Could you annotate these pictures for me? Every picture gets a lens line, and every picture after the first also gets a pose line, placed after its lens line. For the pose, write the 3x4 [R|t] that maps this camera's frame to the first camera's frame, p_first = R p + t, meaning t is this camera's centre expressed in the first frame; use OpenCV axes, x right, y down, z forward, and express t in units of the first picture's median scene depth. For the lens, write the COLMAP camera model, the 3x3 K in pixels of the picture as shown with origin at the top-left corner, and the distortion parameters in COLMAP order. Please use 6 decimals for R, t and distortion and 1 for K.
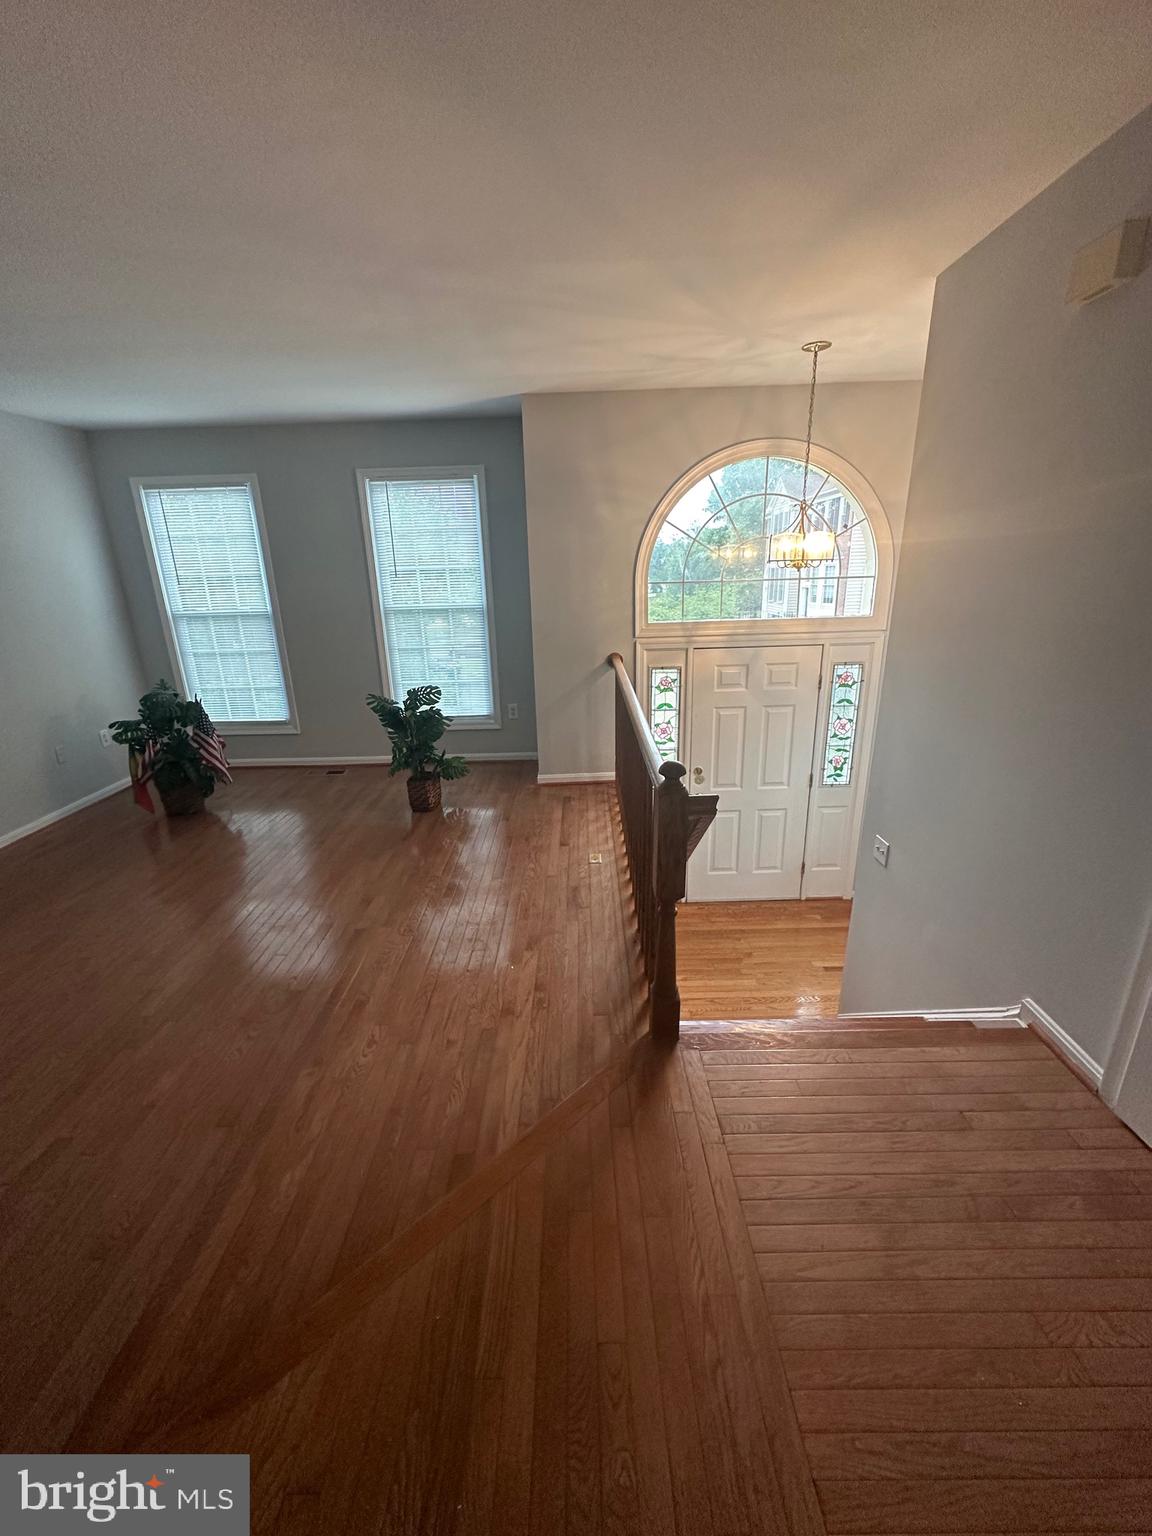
lens RADIAL K [[615.0, 0, 575.1], [0, 615.0, 766.6], [0, 0, 1]] dist [-0.001285, -0.000013]
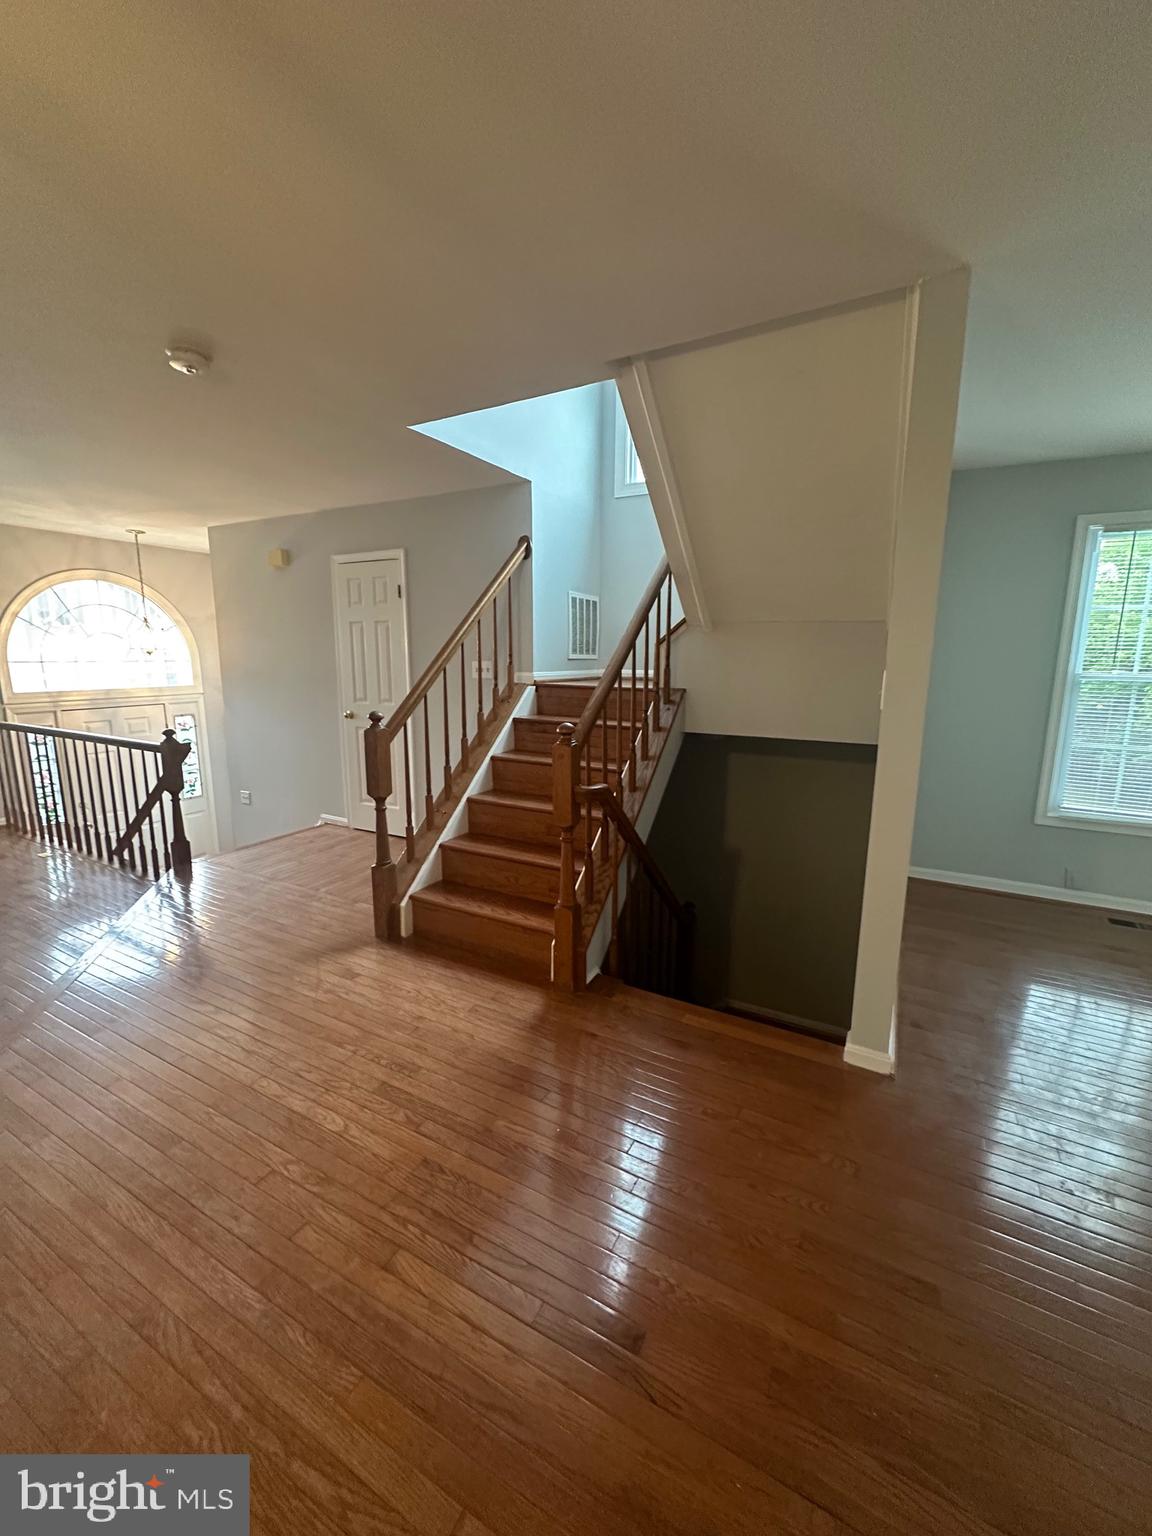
lens RADIAL K [[615.0, 0, 576.2], [0, 615.0, 764.8], [0, 0, 1]] dist [-0.001285, -0.000013]
pose [[0.473543, -0.129641, 0.871177, -0.478354], [0.254804, 0.966978, 0.005394, 0.208055], [-0.843108, 0.219425, 0.490939, -0.592914]]
